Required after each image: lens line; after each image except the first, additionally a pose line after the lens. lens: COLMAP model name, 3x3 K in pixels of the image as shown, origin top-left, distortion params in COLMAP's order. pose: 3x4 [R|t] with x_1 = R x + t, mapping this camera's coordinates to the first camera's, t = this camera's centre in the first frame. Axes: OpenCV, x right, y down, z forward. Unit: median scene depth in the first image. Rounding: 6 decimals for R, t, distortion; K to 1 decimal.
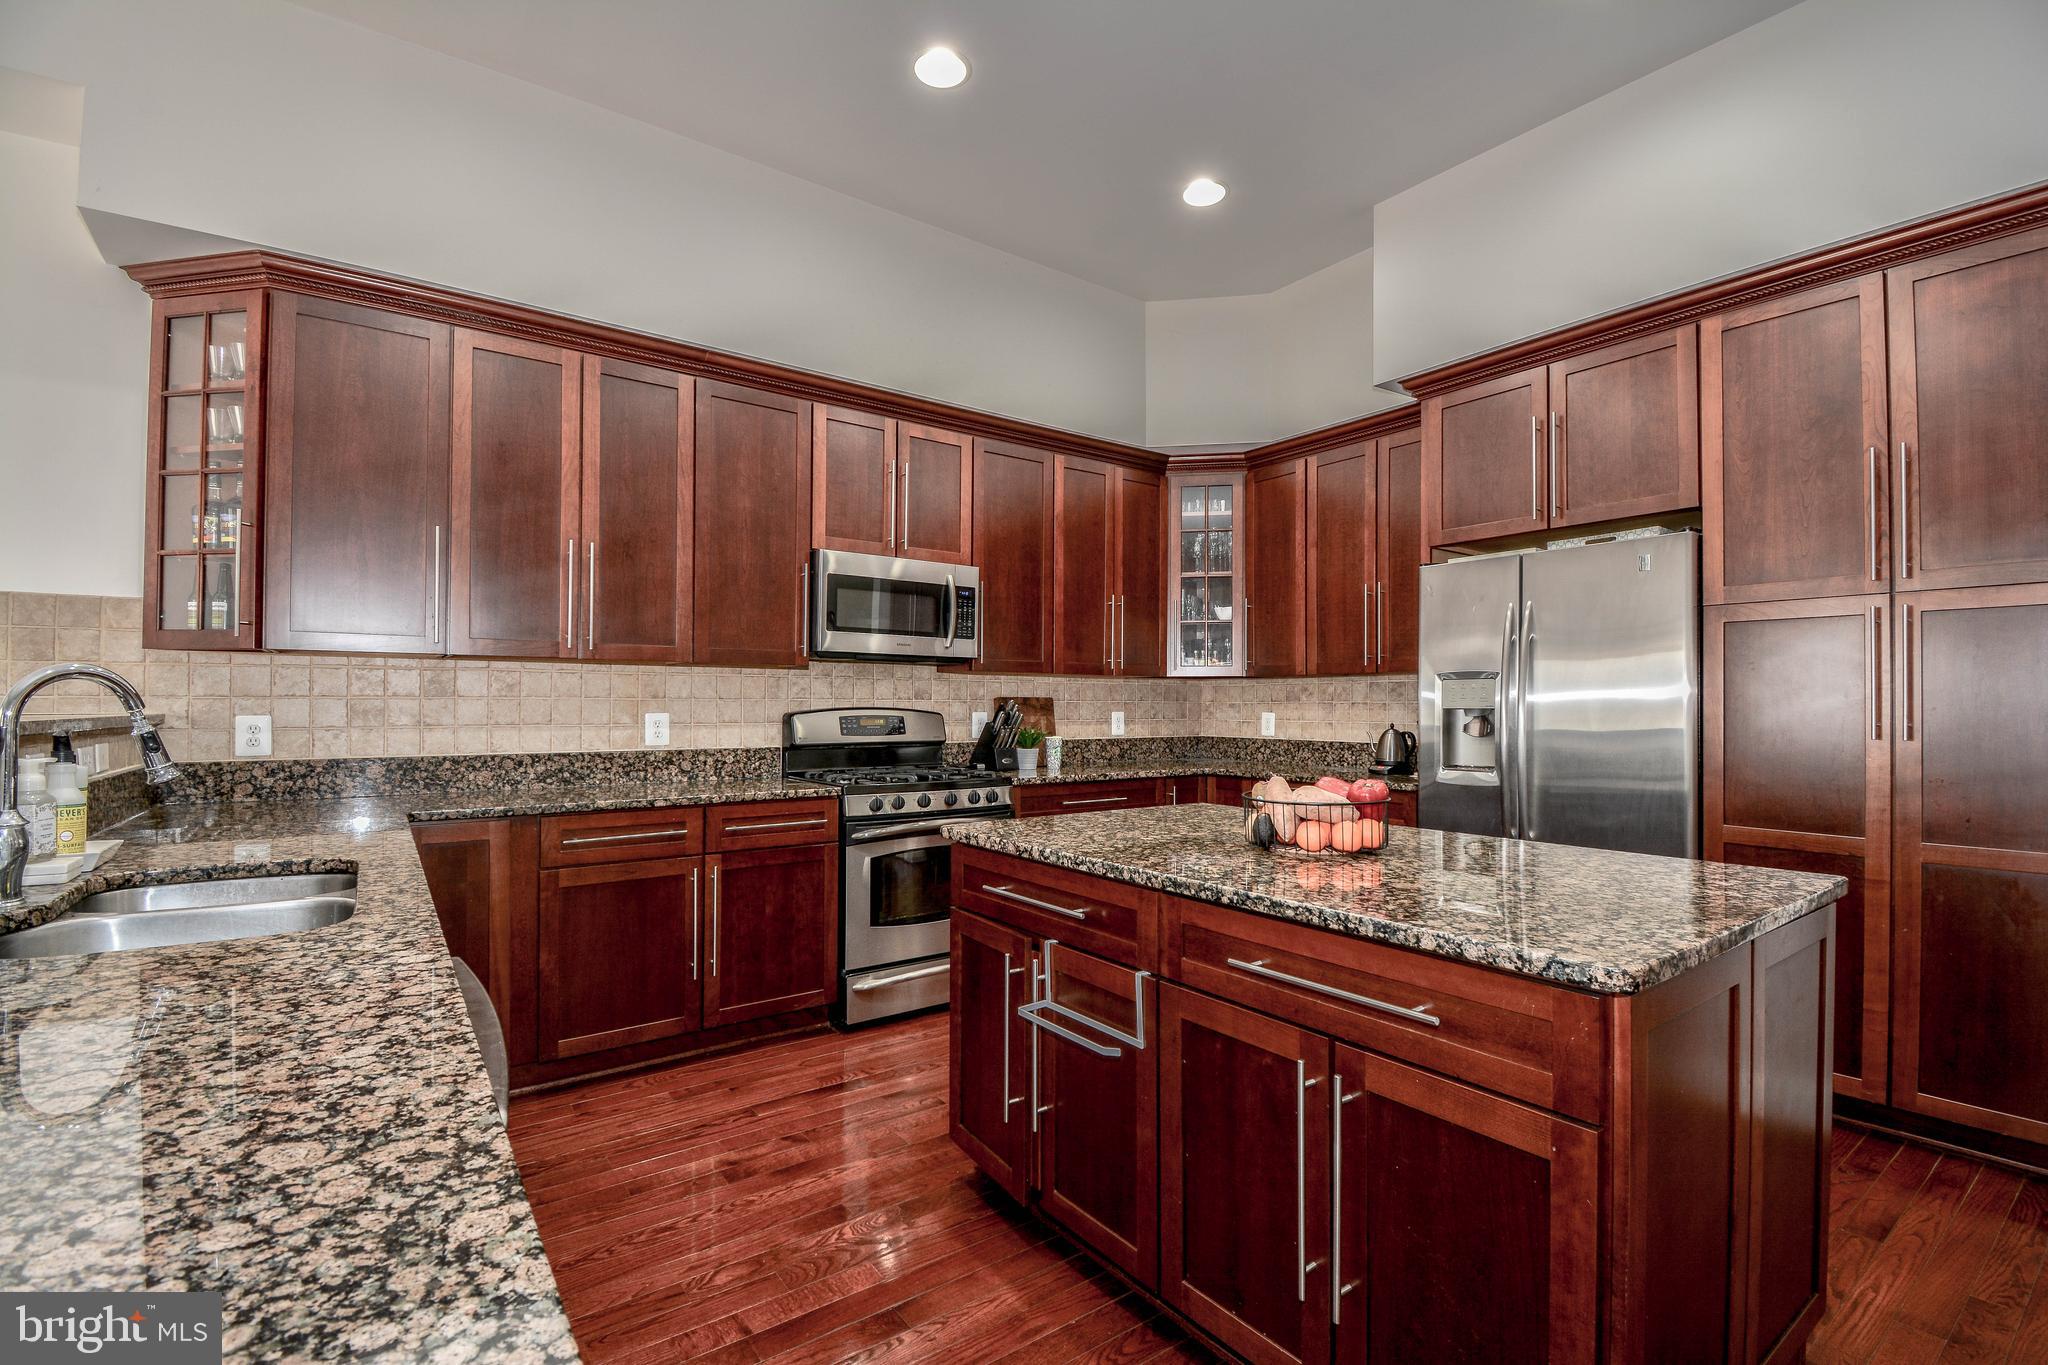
lens RADIAL K [[905.9, 0, 1025.4], [0, 905.9, 688.3], [0, 0, 1]] dist [0.018126, -0.024865]
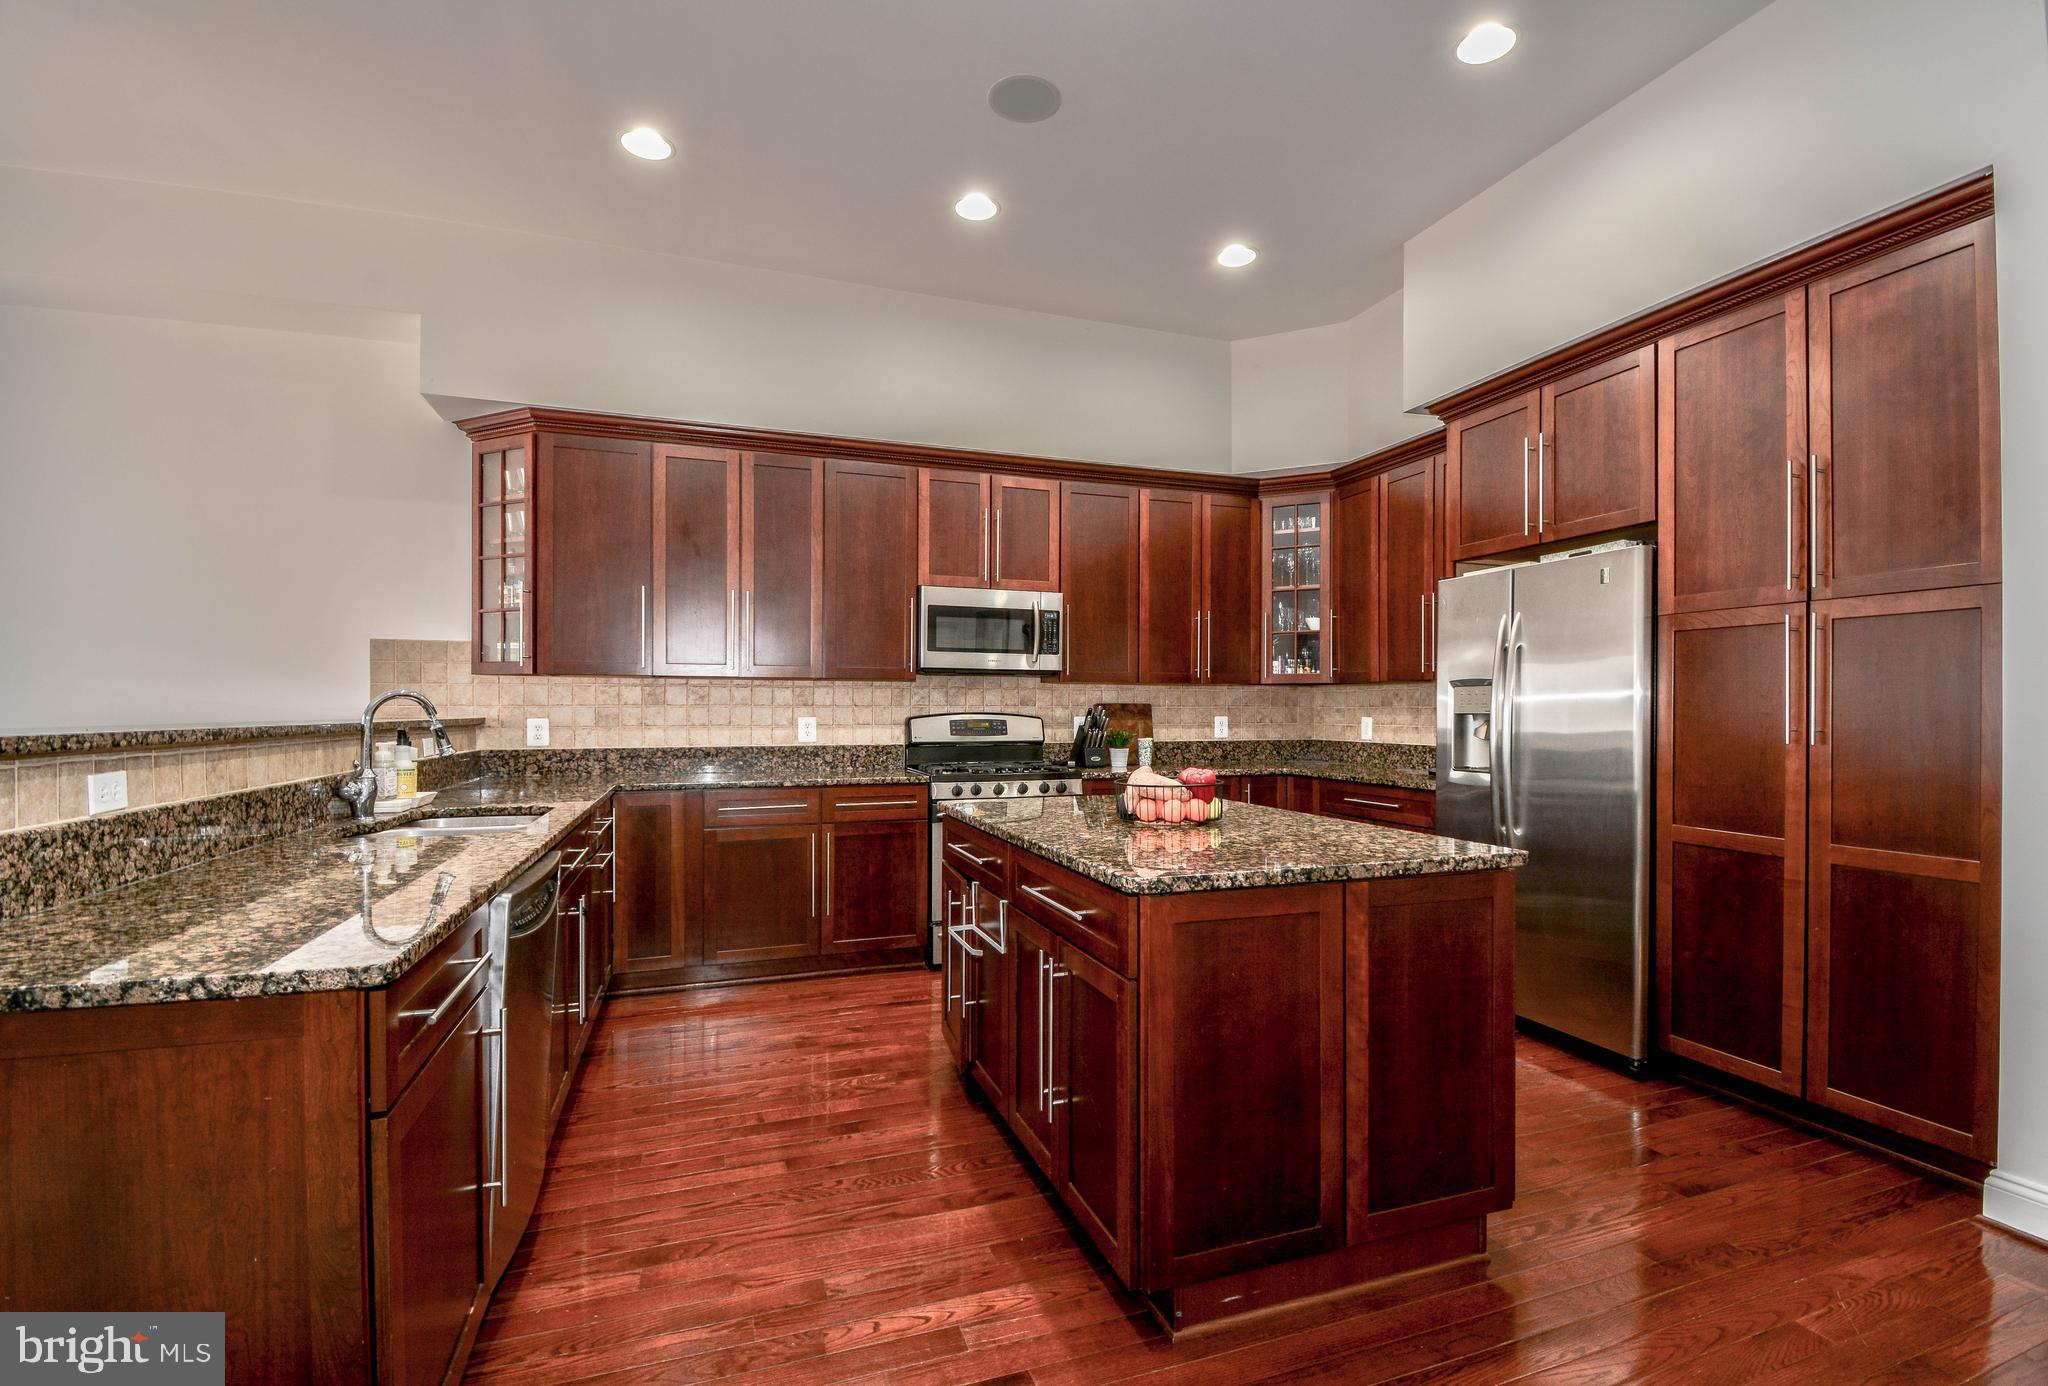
lens RADIAL K [[925.6, 0, 1042.8], [0, 925.6, 699.0], [0, 0, 1]] dist [0.020362, -0.026884]
pose [[0.960605, -0.004577, -0.277880, 0.308330], [0.006641, 0.999957, 0.006488, -0.005399], [0.277838, -0.008078, 0.960594, -0.192952]]
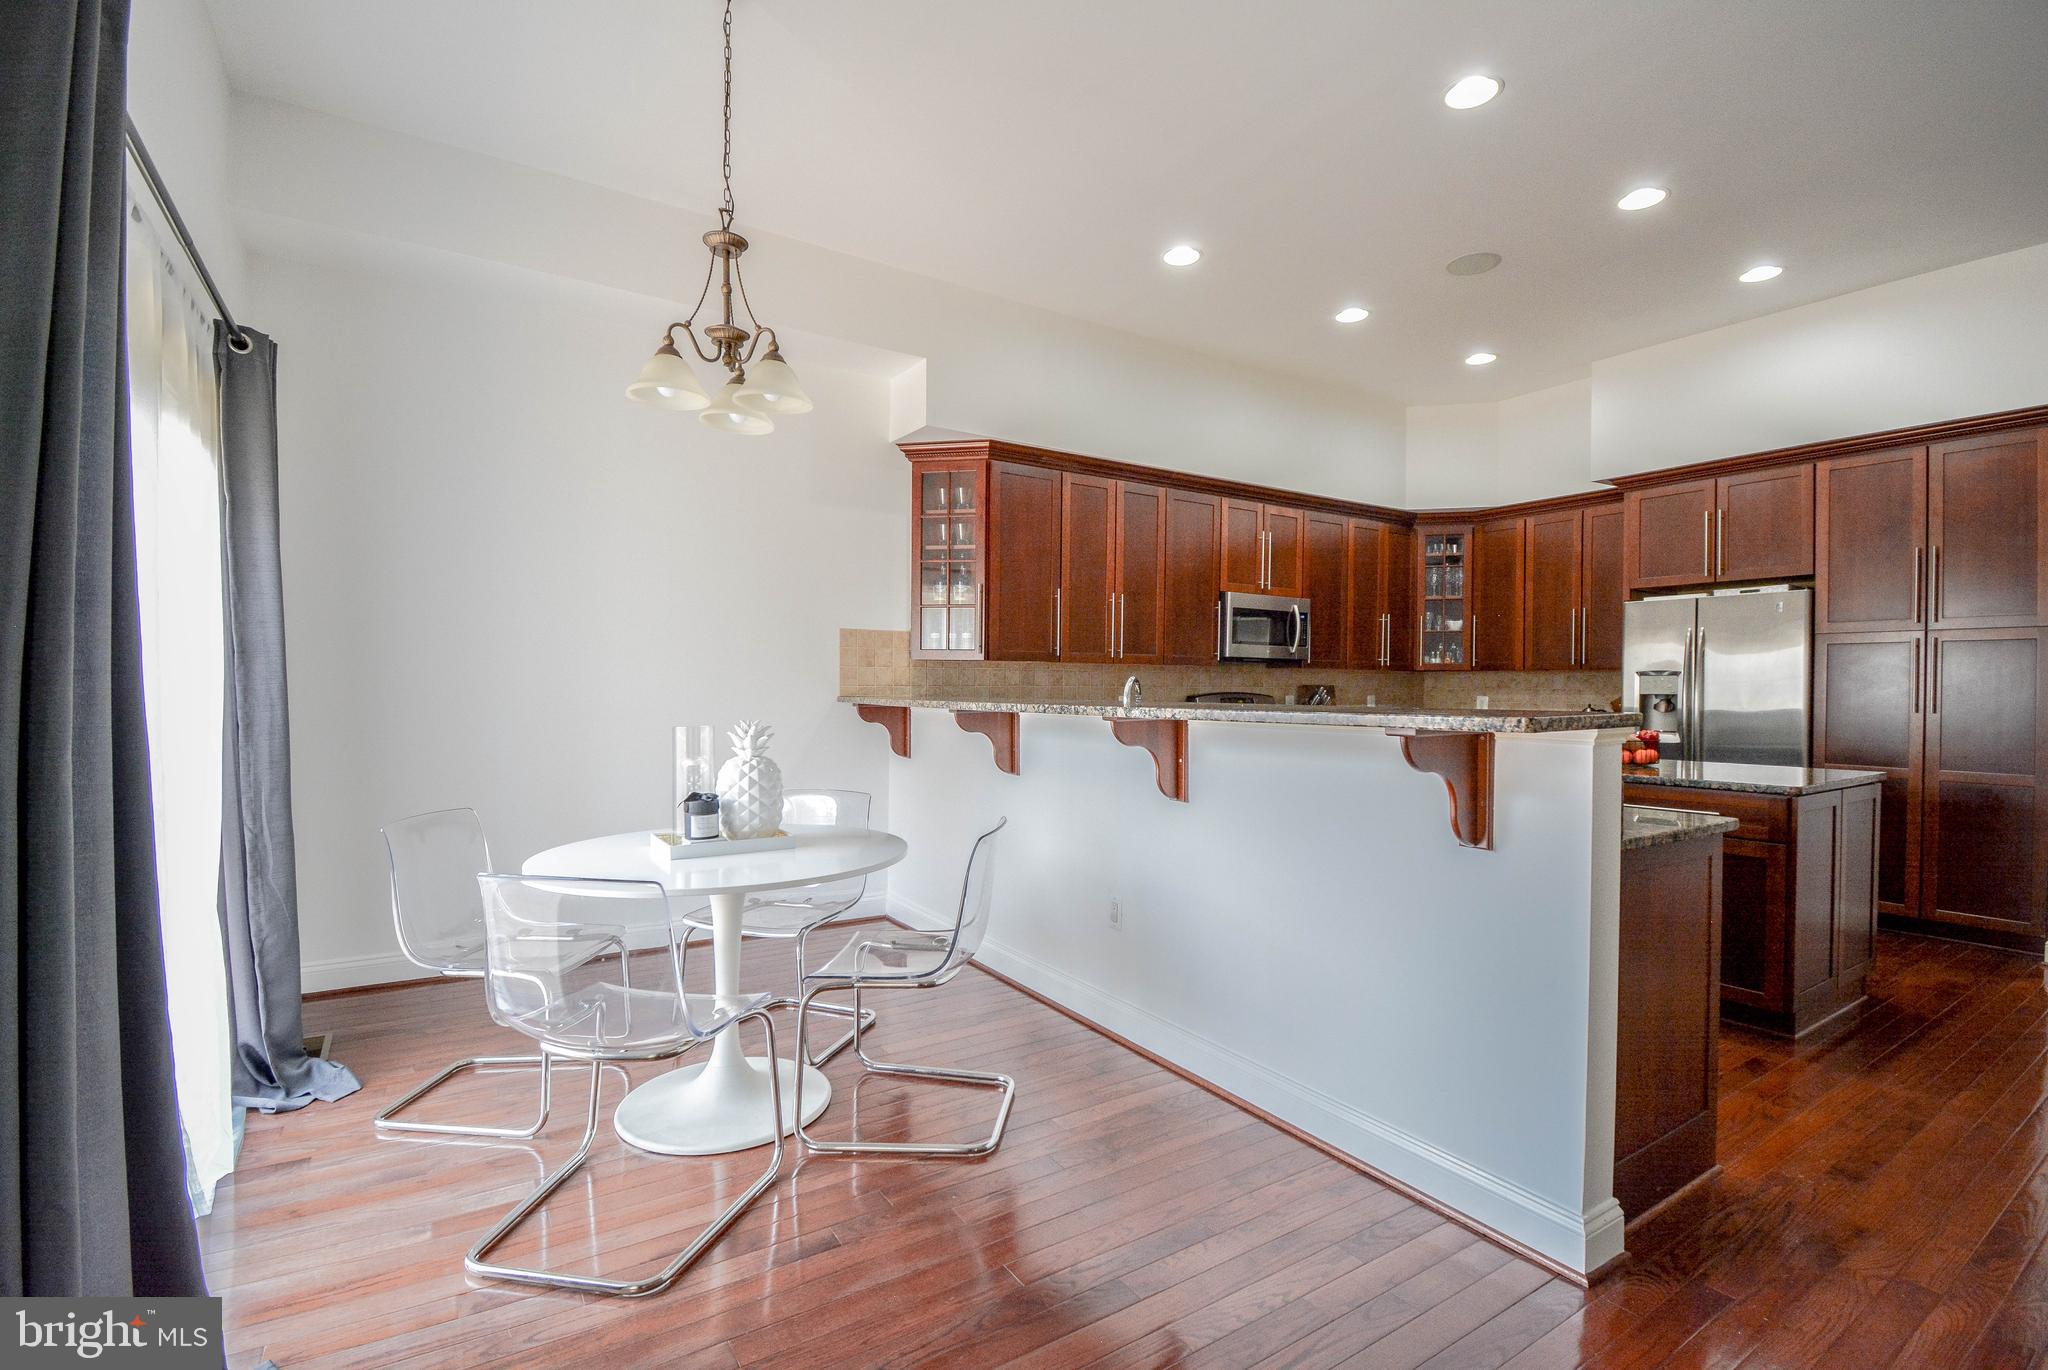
lens RADIAL K [[909.6, 0, 1030.5], [0, 909.6, 688.7], [0, 0, 1]] dist [0.016874, -0.025571]
pose [[0.998560, 0.002264, -0.053590, -0.522864], [-0.001168, 0.999790, 0.020472, -0.018653], [0.053625, -0.020380, 0.998353, -0.646276]]
